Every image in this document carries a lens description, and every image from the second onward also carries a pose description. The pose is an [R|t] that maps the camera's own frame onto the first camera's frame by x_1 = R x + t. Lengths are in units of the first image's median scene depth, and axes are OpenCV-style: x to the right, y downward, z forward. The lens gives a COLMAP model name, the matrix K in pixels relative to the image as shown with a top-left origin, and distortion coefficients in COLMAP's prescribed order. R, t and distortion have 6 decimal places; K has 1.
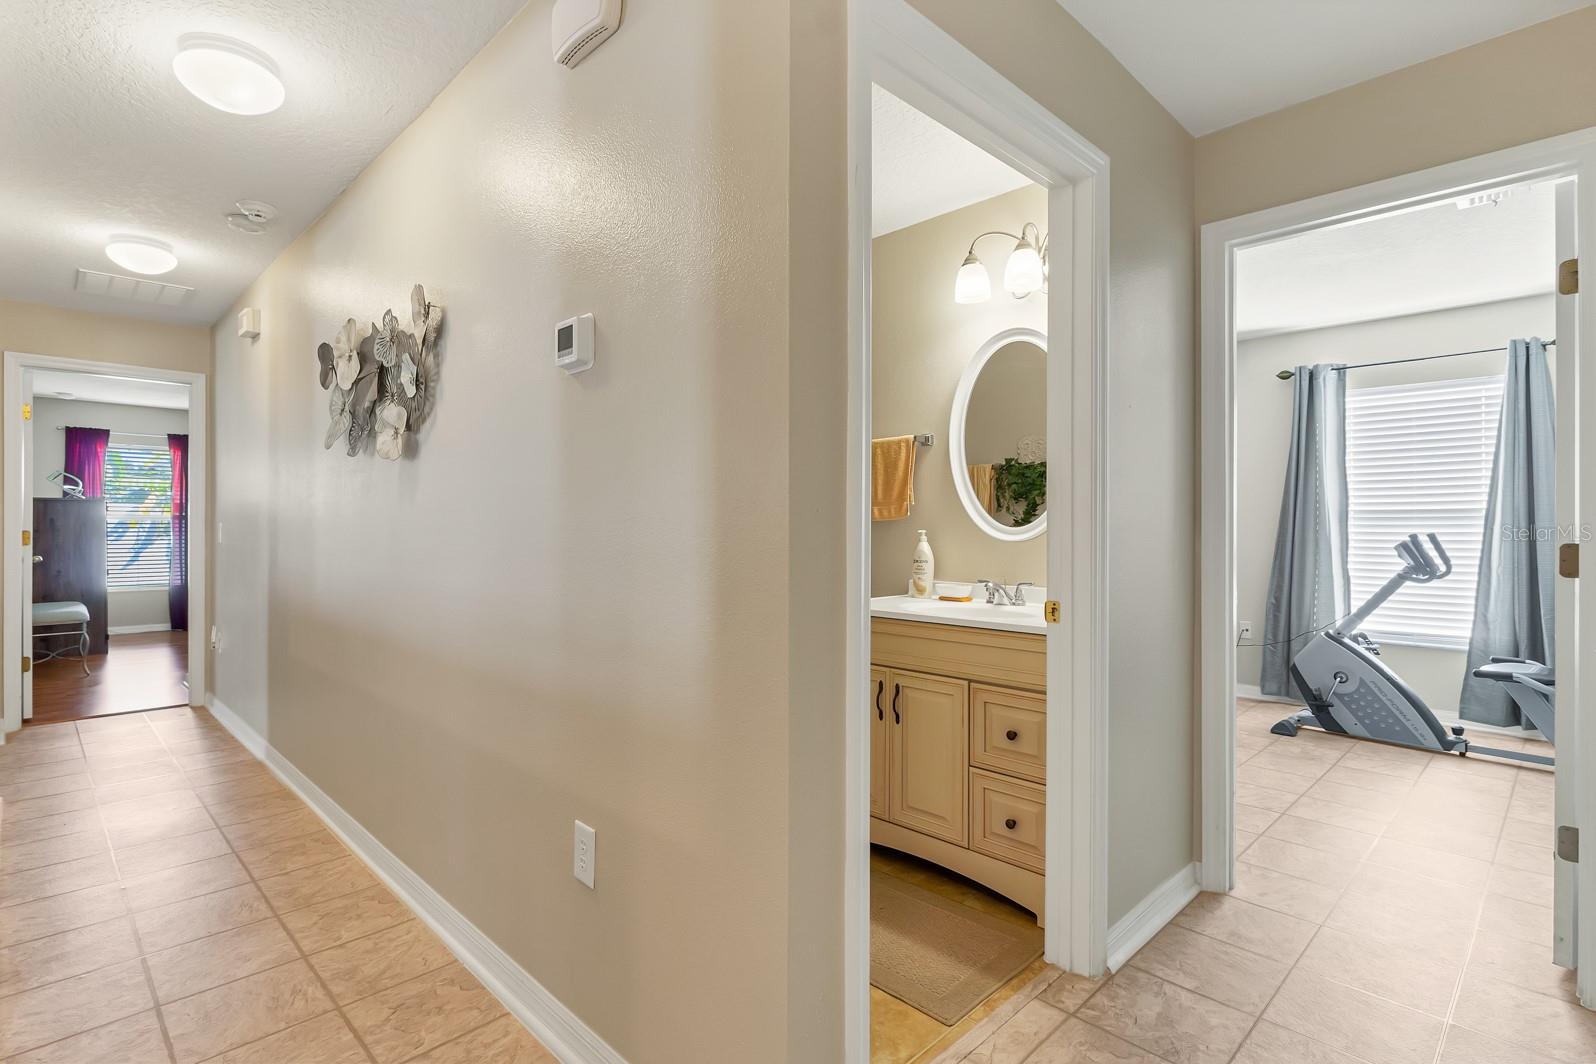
lens RADIAL K [[759.3, 0, 788.7], [0, 759.3, 517.4], [0, 0, 1]] dist [0.010374, 0.001565]
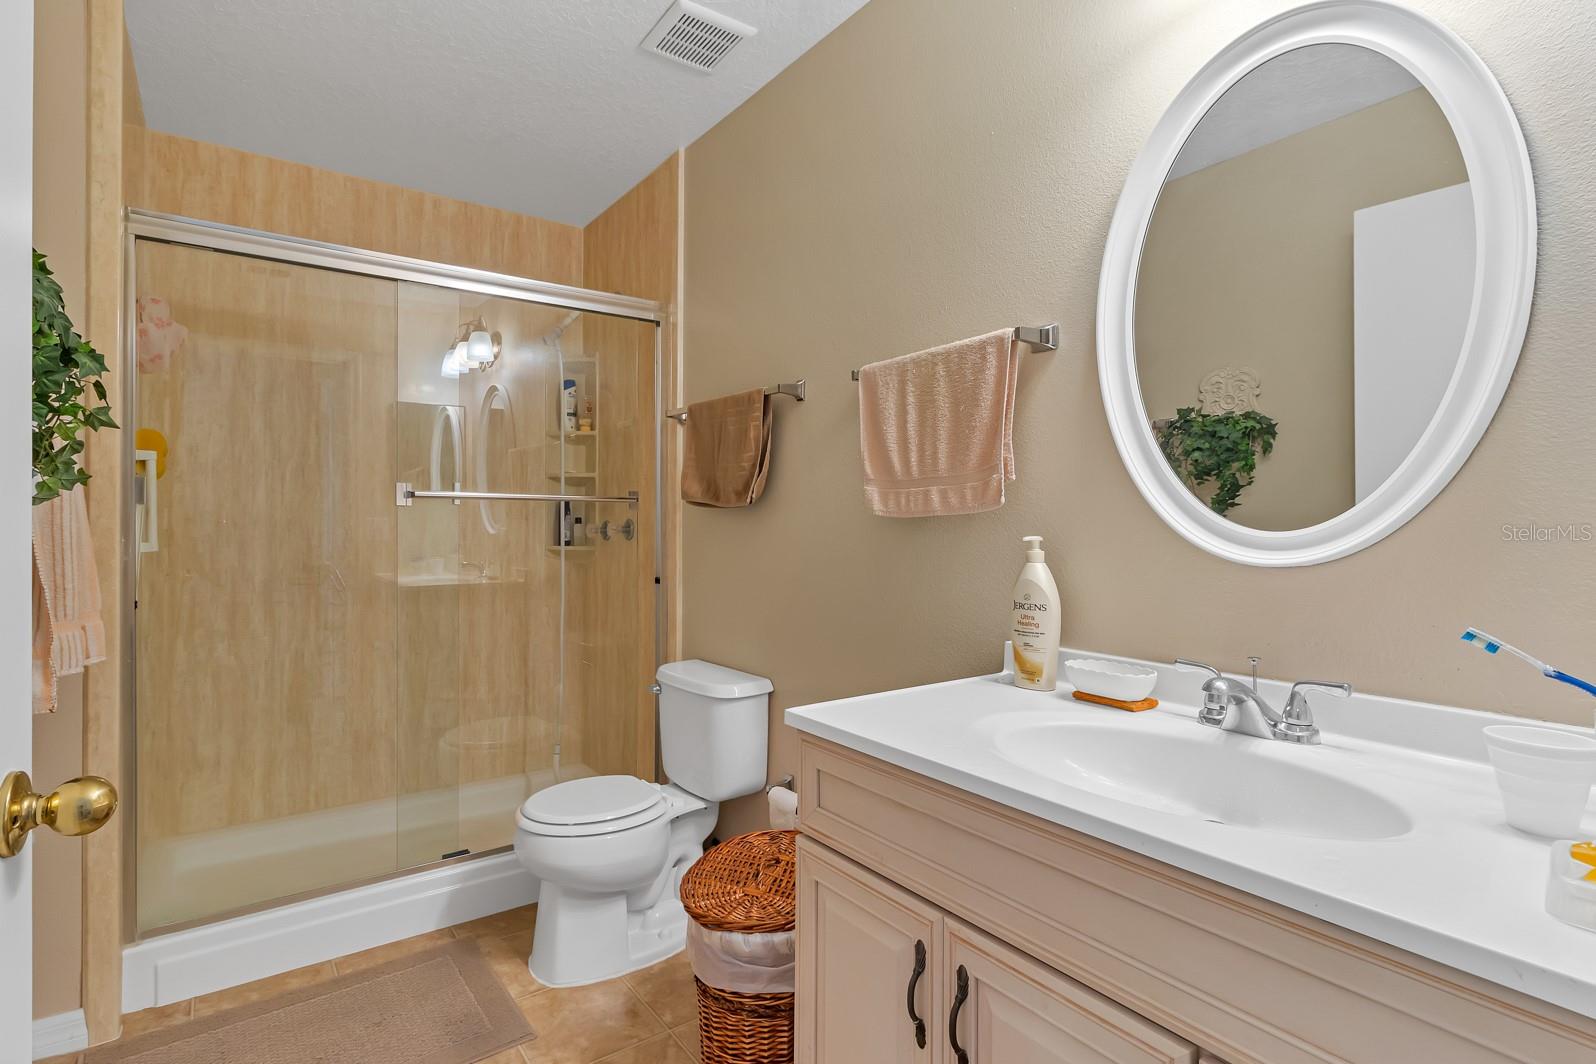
lens RADIAL K [[759.3, 0, 801.8], [0, 759.3, 523.2], [0, 0, 1]] dist [0.010374, 0.001565]
pose [[0.992512, -0.003067, -0.122105, 0.134427], [0.004893, 0.999881, 0.014659, 0.002827], [0.122046, -0.015147, 0.992409, 0.762736]]
